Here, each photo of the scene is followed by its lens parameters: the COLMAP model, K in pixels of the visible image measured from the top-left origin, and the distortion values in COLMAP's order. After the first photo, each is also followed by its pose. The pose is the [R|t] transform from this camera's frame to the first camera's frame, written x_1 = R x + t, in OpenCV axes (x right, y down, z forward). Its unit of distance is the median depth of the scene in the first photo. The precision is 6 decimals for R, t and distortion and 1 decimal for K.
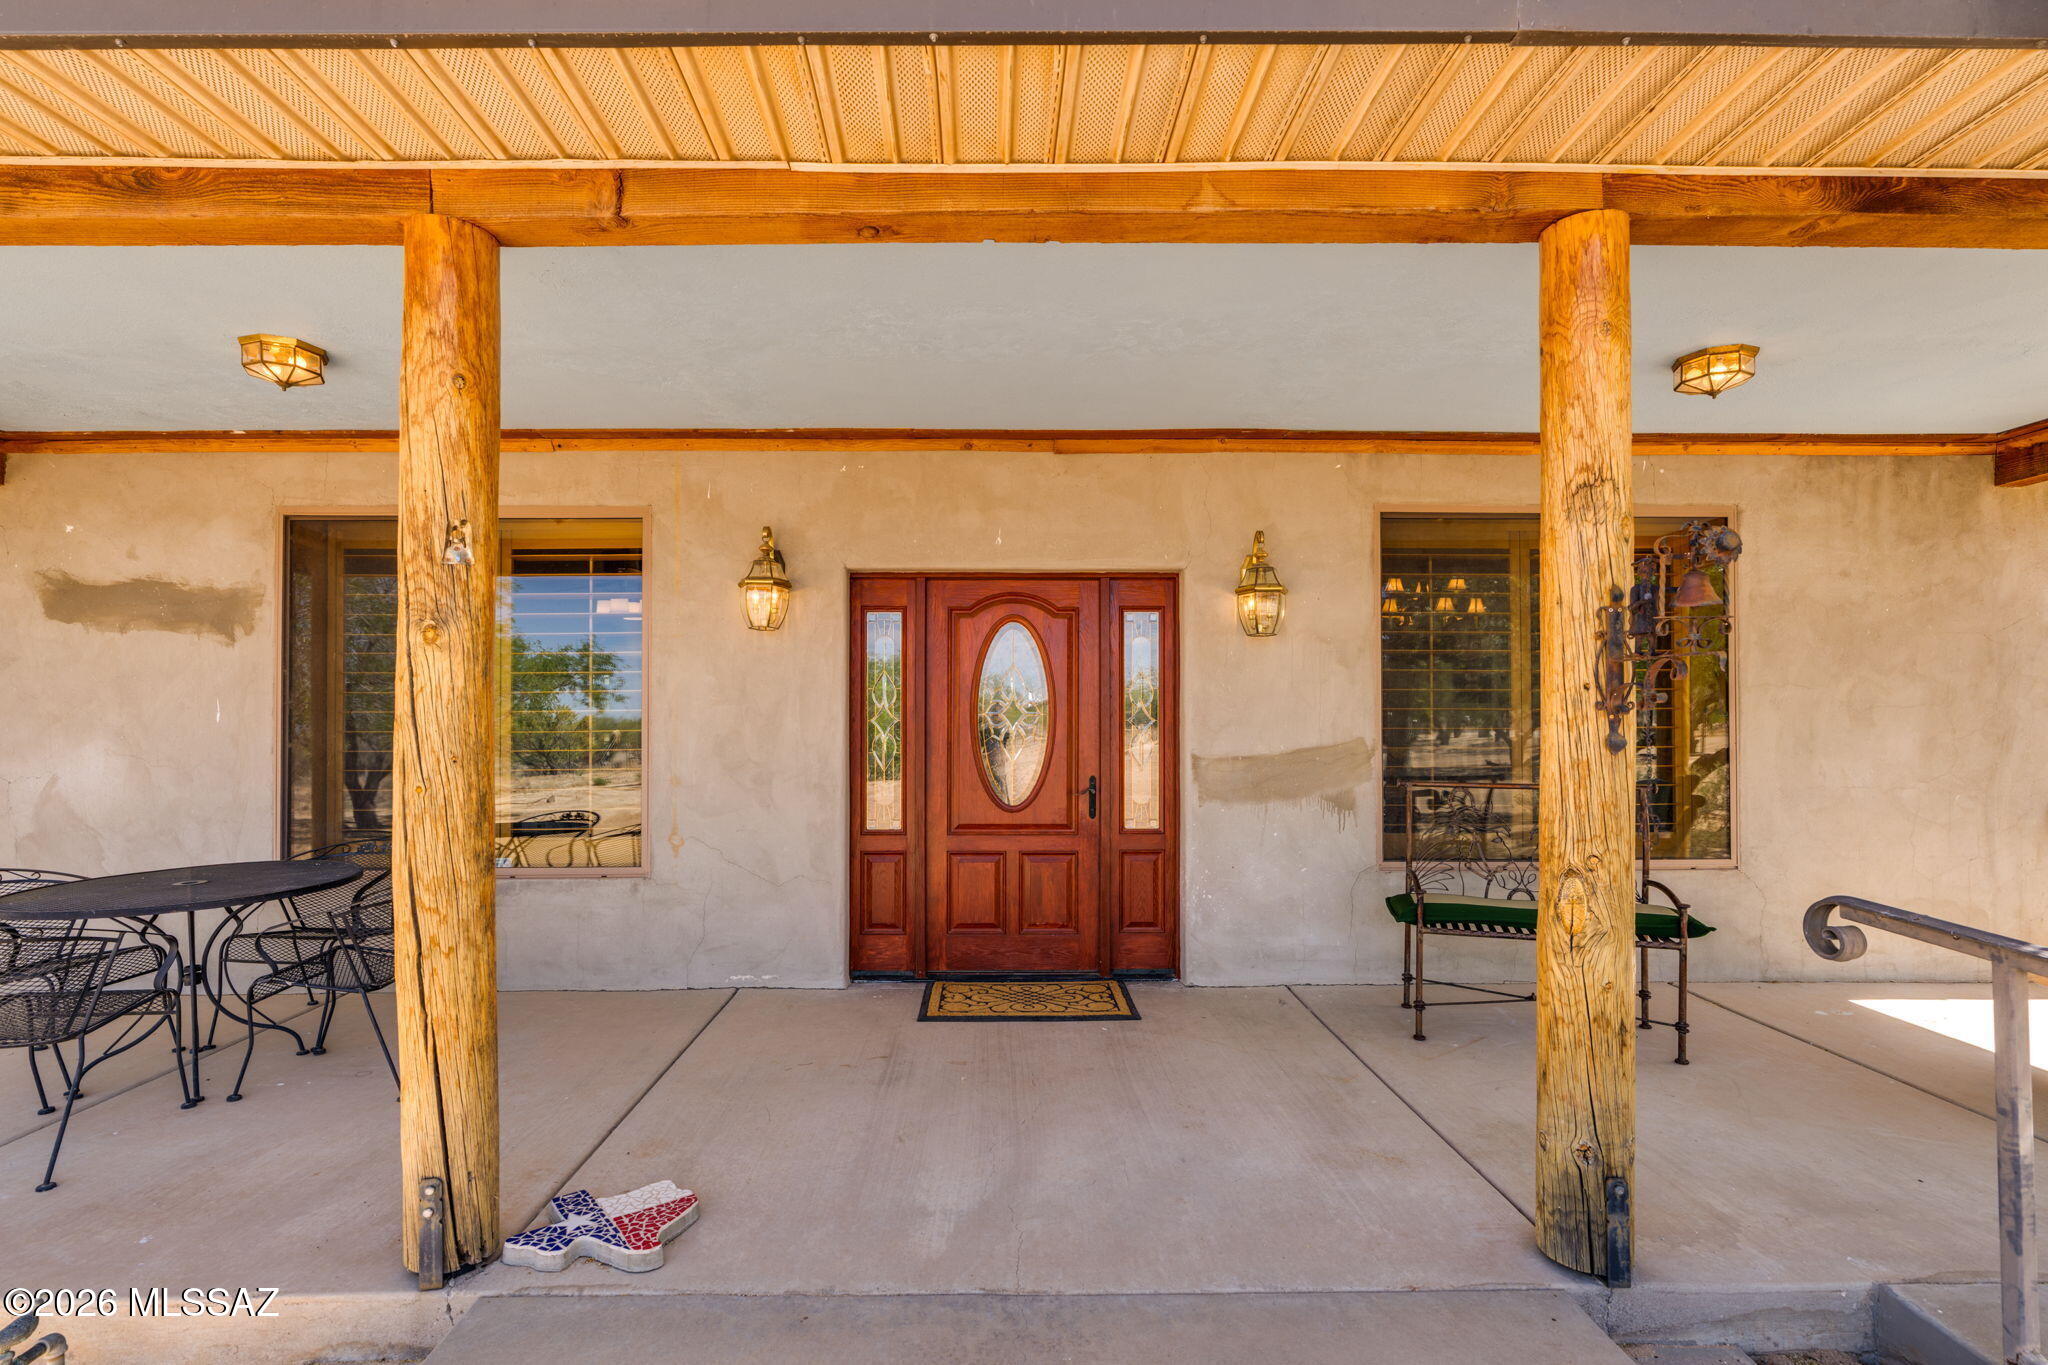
lens RADIAL K [[944.4, 0, 1016.3], [0, 944.4, 705.7], [0, 0, 1]] dist [-0.003267, -0.000087]
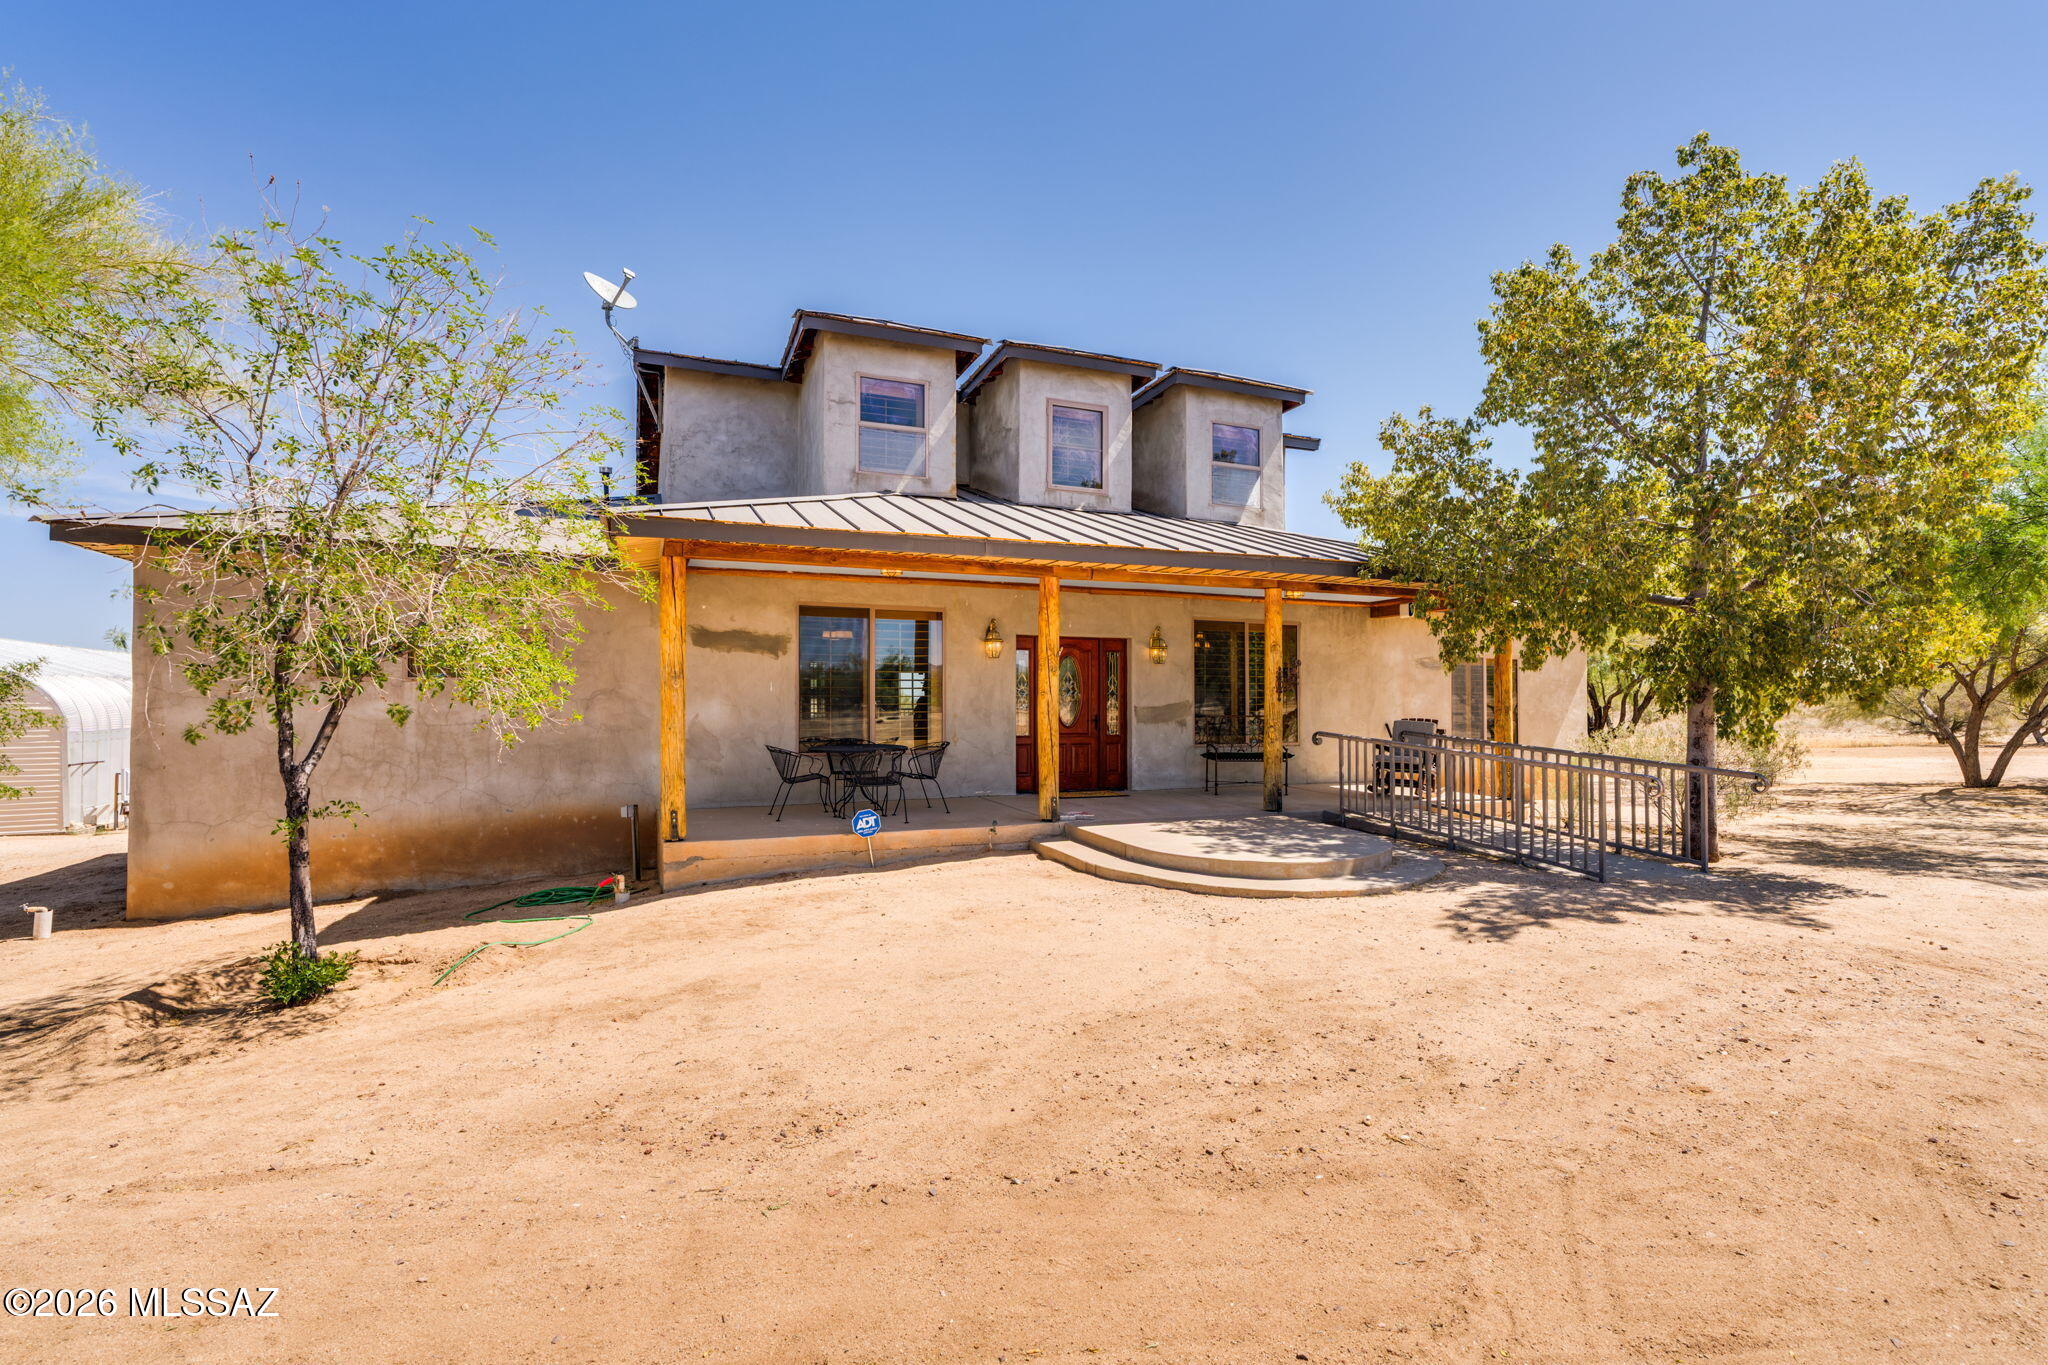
lens RADIAL K [[939.7, 0, 1019.6], [0, 939.7, 683.3], [0, 0, 1]] dist [-0.005210, 0.000229]
pose [[0.932504, 0.011987, 0.360962, -1.113829], [-0.013820, 0.999901, 0.002497, -0.017130], [-0.360896, -0.007317, 0.932577, -1.428167]]
